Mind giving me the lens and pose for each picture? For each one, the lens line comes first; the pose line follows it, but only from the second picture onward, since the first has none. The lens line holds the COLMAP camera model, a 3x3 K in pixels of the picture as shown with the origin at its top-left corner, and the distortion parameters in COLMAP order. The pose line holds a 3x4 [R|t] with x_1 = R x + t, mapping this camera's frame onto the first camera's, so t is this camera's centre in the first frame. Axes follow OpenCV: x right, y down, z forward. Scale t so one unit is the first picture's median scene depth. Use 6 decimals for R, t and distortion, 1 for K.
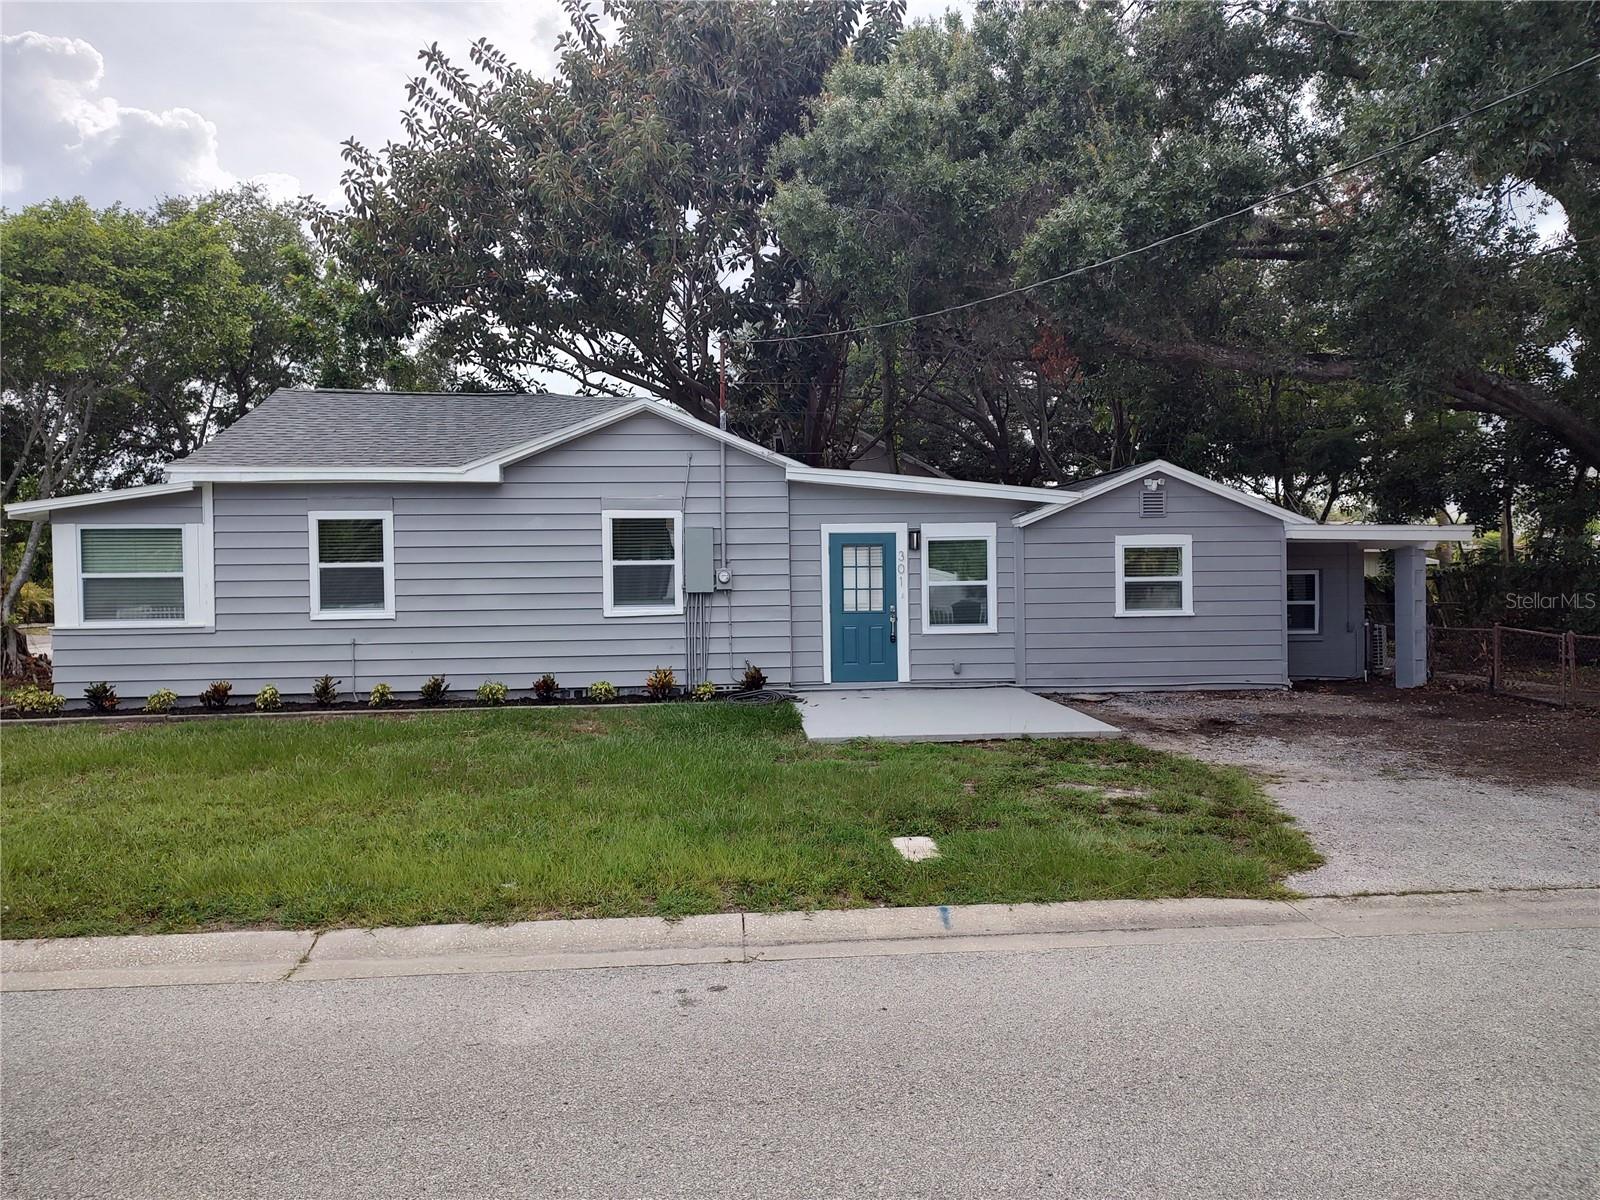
lens RADIAL K [[1109.2, 0, 800.0], [0, 1109.2, 598.6], [0, 0, 1]] dist [0.005728, -0.002112]
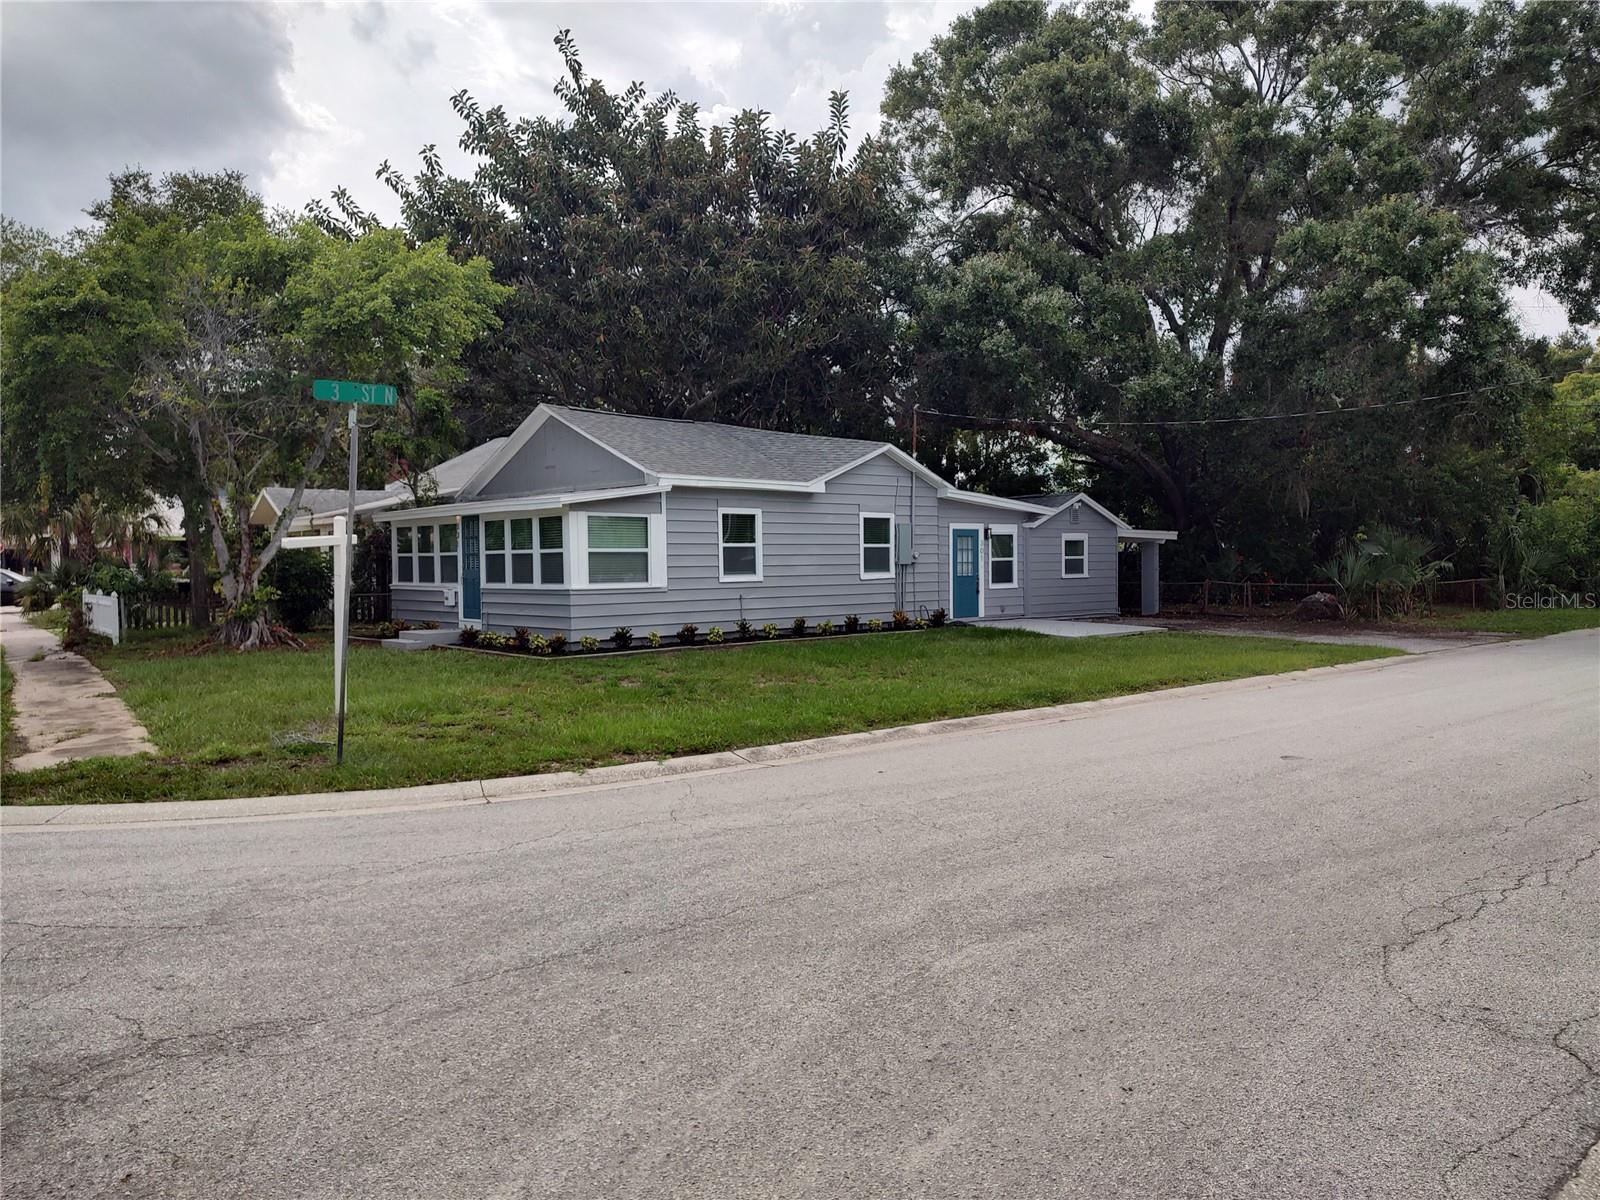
lens RADIAL K [[1109.2, 0, 800.0], [0, 1109.2, 598.9], [0, 0, 1]] dist [0.005728, -0.002112]
pose [[0.823898, -0.015169, 0.566535, -1.144021], [0.002204, 0.999720, 0.023563, 0.006807], [-0.566734, -0.018165, 0.823700, -0.258746]]
